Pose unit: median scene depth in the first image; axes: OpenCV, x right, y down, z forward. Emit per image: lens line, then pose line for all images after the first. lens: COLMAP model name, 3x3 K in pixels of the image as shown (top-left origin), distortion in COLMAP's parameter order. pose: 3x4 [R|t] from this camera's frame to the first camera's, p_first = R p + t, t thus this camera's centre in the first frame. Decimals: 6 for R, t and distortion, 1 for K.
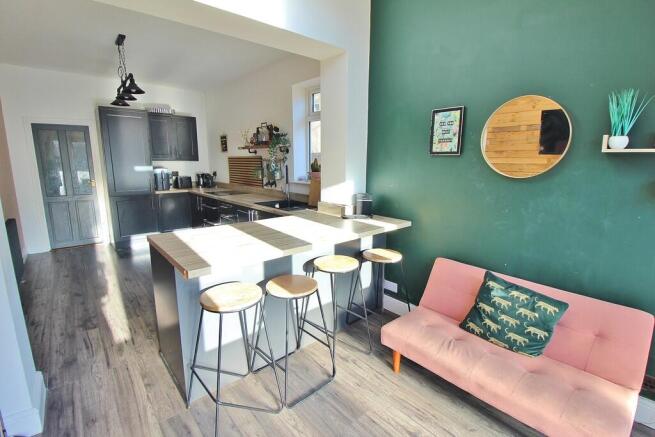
lens RADIAL K [[302.7, 0, 328.7], [0, 302.7, 212.4], [0, 0, 1]] dist [-0.009226, -0.005939]
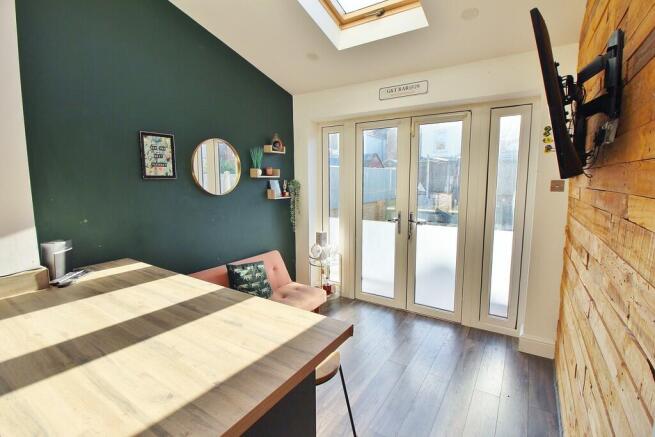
lens RADIAL K [[302.7, 0, 322.9], [0, 302.7, 214.4], [0, 0, 1]] dist [-0.009226, -0.005939]
pose [[-0.254369, -0.118640, 0.959802, -0.463400], [0.171169, 0.971256, 0.165419, -0.094227], [-0.951839, 0.206366, -0.226750, 0.466614]]
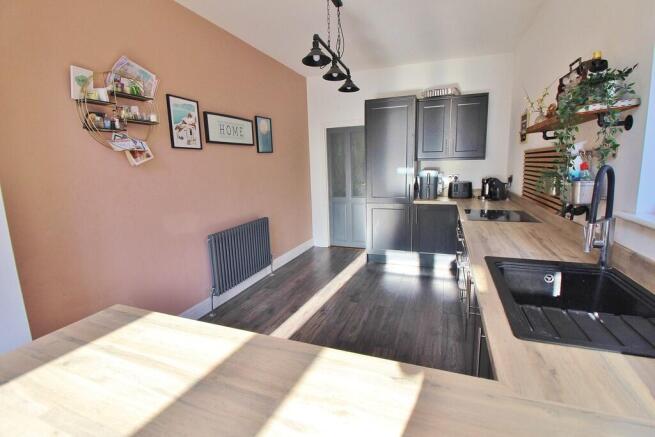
lens RADIAL K [[302.7, 0, 328.9], [0, 302.7, 214.2], [0, 0, 1]] dist [-0.009226, -0.005939]
pose [[0.464738, 0.129443, -0.875936, 0.008964], [-0.122069, 0.989177, 0.081413, -0.096750], [0.876994, 0.069089, 0.475509, 0.603351]]
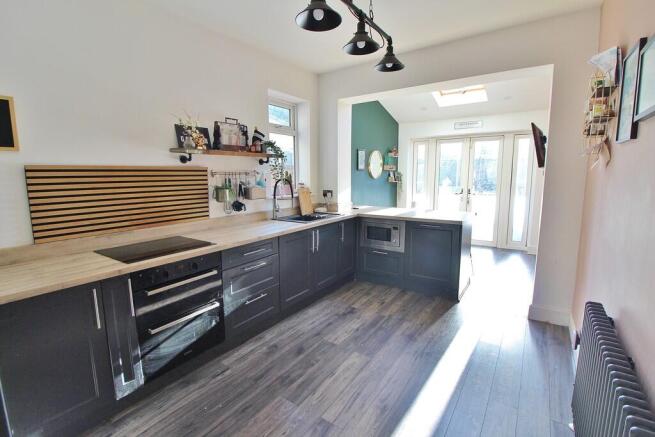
lens RADIAL K [[302.7, 0, 328.6], [0, 302.7, 215.9], [0, 0, 1]] dist [-0.009226, -0.005939]
pose [[-0.246844, -0.134258, 0.959710, -1.065865], [0.173276, 0.968280, 0.180025, -0.191756], [-0.953438, 0.210732, -0.215751, 1.114241]]
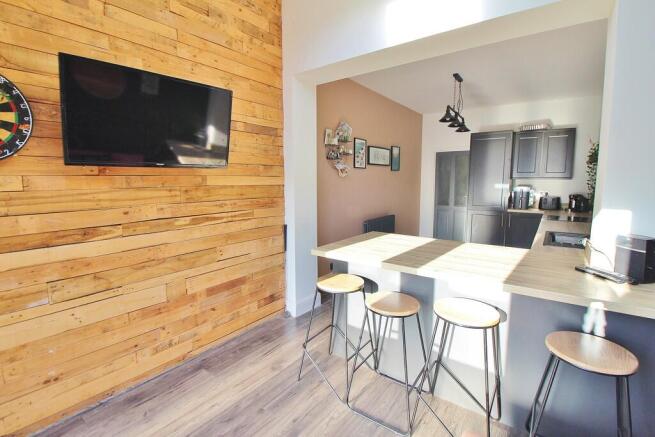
lens RADIAL K [[302.7, 0, 329.1], [0, 302.7, 213.7], [0, 0, 1]] dist [-0.009226, -0.005939]
pose [[0.206034, 0.105543, -0.972836, 0.380739], [-0.166088, 0.983514, 0.071526, -0.037495], [0.964347, 0.146839, 0.220167, 0.282614]]
